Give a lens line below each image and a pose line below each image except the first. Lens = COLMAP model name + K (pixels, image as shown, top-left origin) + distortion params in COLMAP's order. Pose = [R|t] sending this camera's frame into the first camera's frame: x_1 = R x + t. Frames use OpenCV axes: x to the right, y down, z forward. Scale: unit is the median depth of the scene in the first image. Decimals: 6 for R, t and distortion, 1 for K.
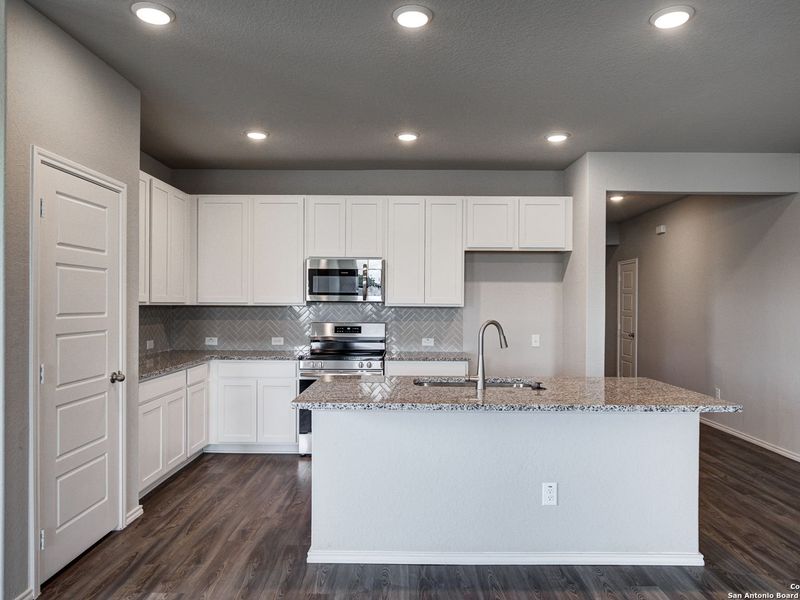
lens RADIAL K [[542.4, 0, 400.0], [0, 542.4, 300.0], [0, 0, 1]] dist [-0.004445, -0.001910]
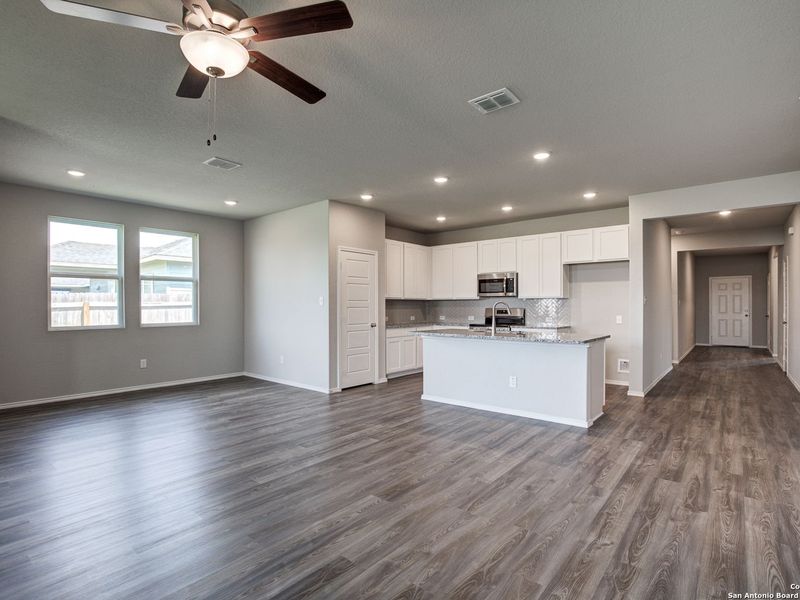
lens RADIAL K [[412.9, 0, 405.7], [0, 412.9, 307.5], [0, 0, 1]] dist [-0.031597, 0.000617]
pose [[0.772932, -0.006920, -0.634451, 0.551340], [0.013133, 0.999901, 0.005093, 0.029824], [0.634352, -0.012269, 0.772947, -0.285814]]
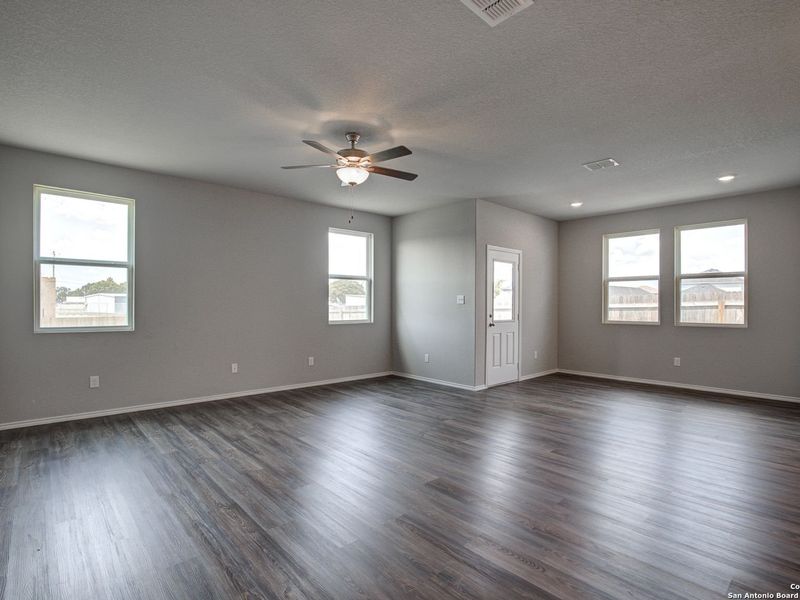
lens RADIAL K [[412.9, 0, 405.7], [0, 412.9, 307.5], [0, 0, 1]] dist [-0.031597, 0.000617]
pose [[-0.739739, -0.005215, -0.672873, 0.604085], [-0.005946, 0.999982, -0.001213, 0.035562], [0.672867, 0.003103, -0.739757, 0.483132]]
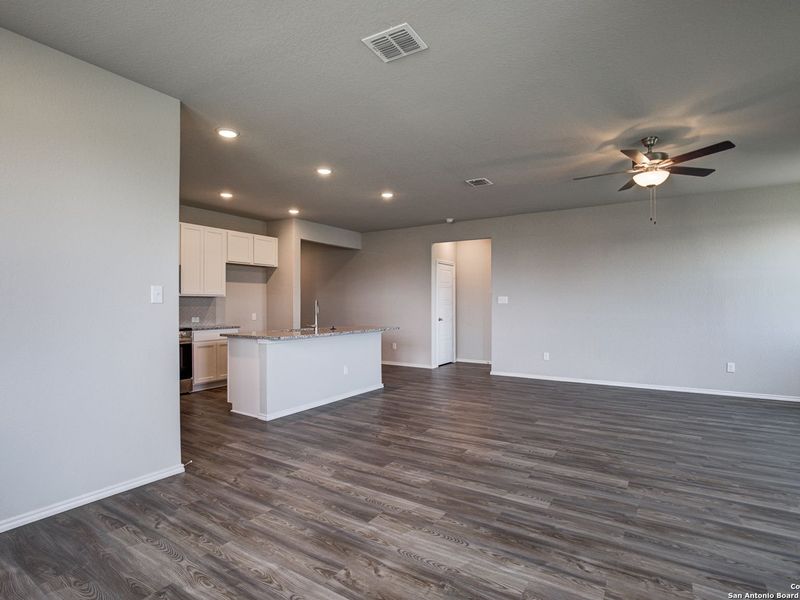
lens RADIAL K [[412.9, 0, 405.7], [0, 412.9, 307.5], [0, 0, 1]] dist [-0.031597, 0.000617]
pose [[0.533065, -0.015507, 0.845932, -0.654952], [-0.000850, 0.999822, 0.018863, 0.021625], [-0.846074, -0.010774, 0.532957, -0.130044]]
